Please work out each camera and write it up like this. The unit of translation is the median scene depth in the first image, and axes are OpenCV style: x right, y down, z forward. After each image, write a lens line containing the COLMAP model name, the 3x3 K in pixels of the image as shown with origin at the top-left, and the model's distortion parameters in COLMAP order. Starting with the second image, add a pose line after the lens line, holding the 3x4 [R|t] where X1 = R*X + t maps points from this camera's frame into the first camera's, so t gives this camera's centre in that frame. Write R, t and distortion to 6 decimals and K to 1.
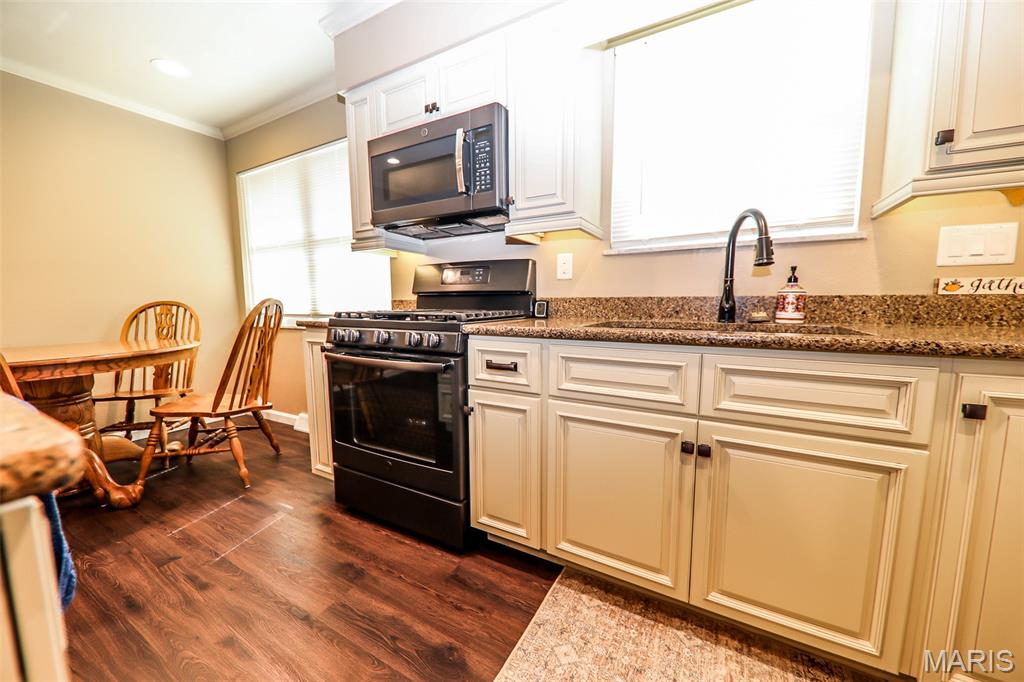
lens RADIAL K [[377.9, 0, 513.9], [0, 377.9, 343.0], [0, 0, 1]] dist [0.007598, -0.005262]
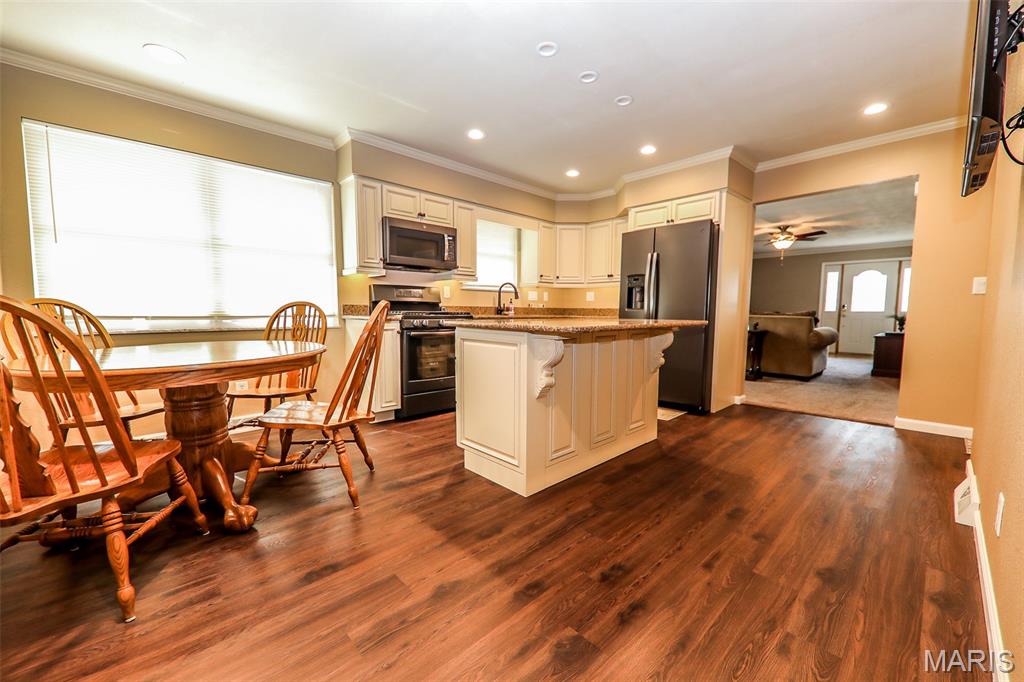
lens RADIAL K [[398.5, 0, 514.9], [0, 398.5, 343.7], [0, 0, 1]] dist [0.002288, 0.000209]
pose [[0.298840, -0.070253, 0.951714, -2.424032], [0.093949, 0.994608, 0.043919, 0.046207], [-0.949667, 0.076288, 0.303829, -0.113953]]
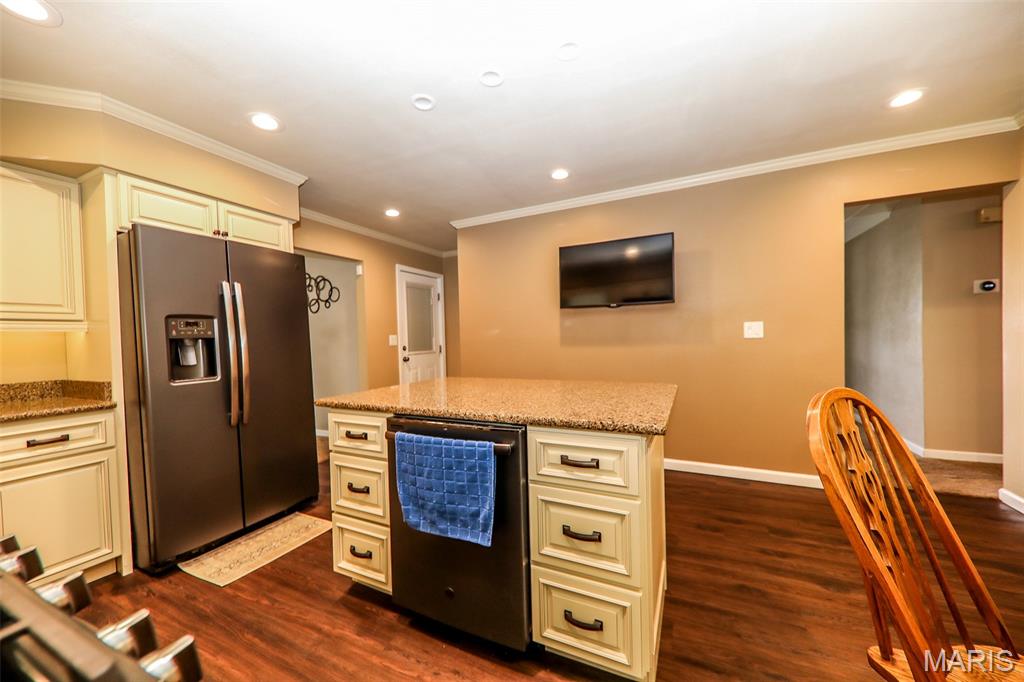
lens RADIAL K [[381.3, 0, 512.1], [0, 381.3, 341.3], [0, 0, 1]] dist [0.006984, -0.005871]
pose [[-0.997656, 0.032346, -0.060300, -0.693145], [0.025029, 0.992652, 0.118383, -0.254465], [0.063686, 0.116597, -0.991135, 1.295728]]
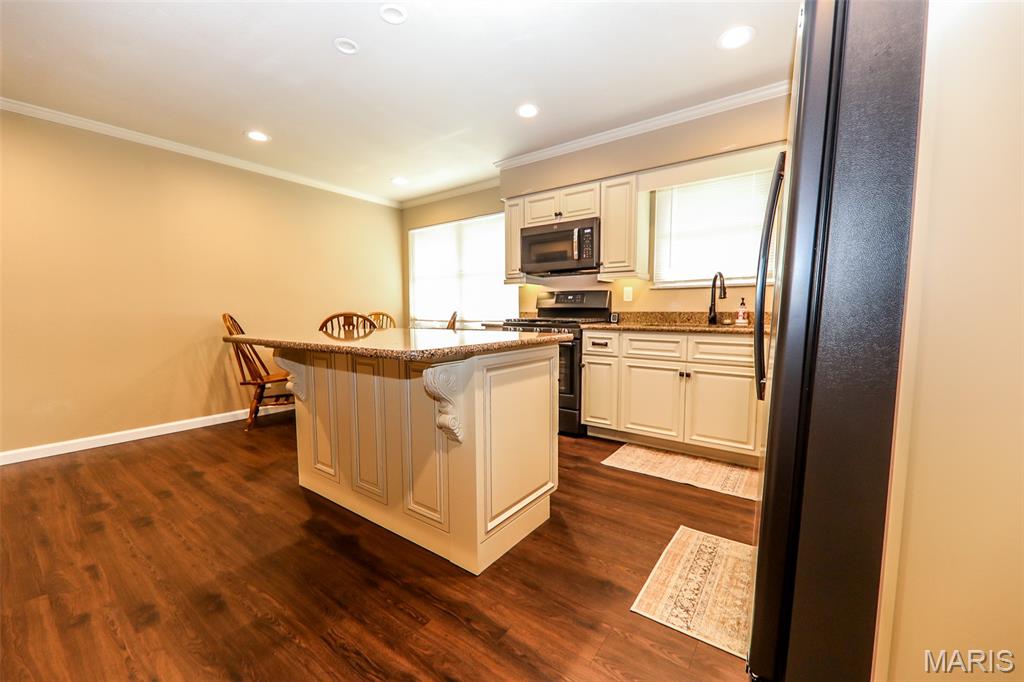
lens RADIAL K [[398.5, 0, 514.9], [0, 398.5, 343.7], [0, 0, 1]] dist [0.002288, 0.000209]
pose [[0.992719, 0.010498, -0.119993, -0.203882], [-0.013174, 0.999681, -0.021529, 0.097525], [0.119729, 0.022953, 0.992541, -1.128361]]
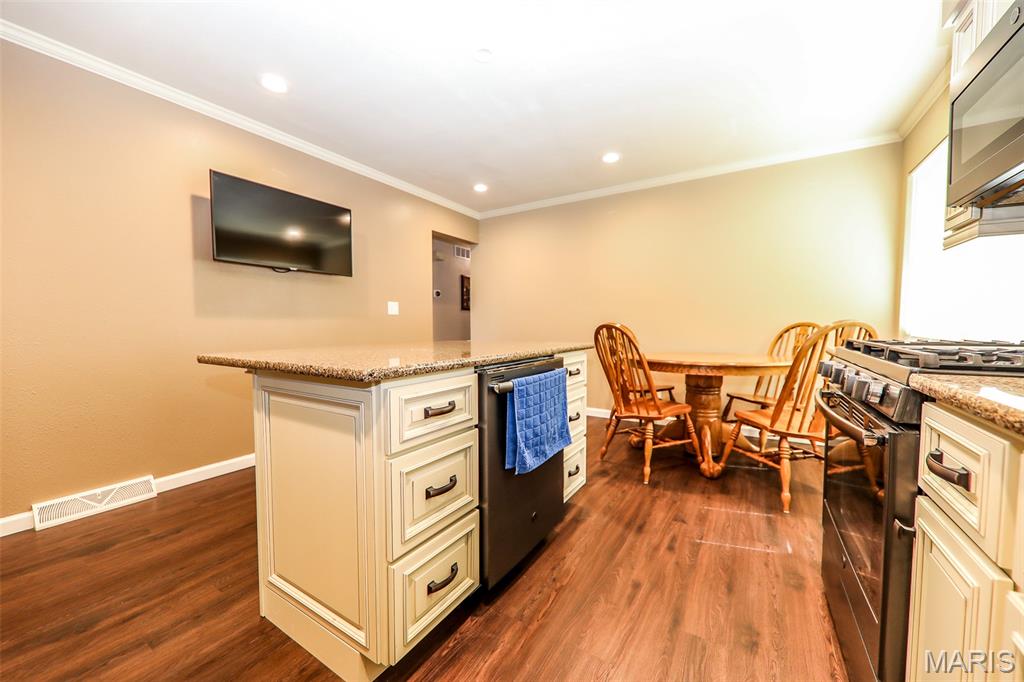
lens RADIAL K [[373.5, 0, 511.4], [0, 373.5, 343.6], [0, 0, 1]] dist [0.000500, -0.003332]
pose [[-0.049728, 0.056642, -0.997155, 0.366783], [-0.101138, 0.992973, 0.061448, -0.056528], [0.993629, 0.103906, -0.043650, 0.391069]]
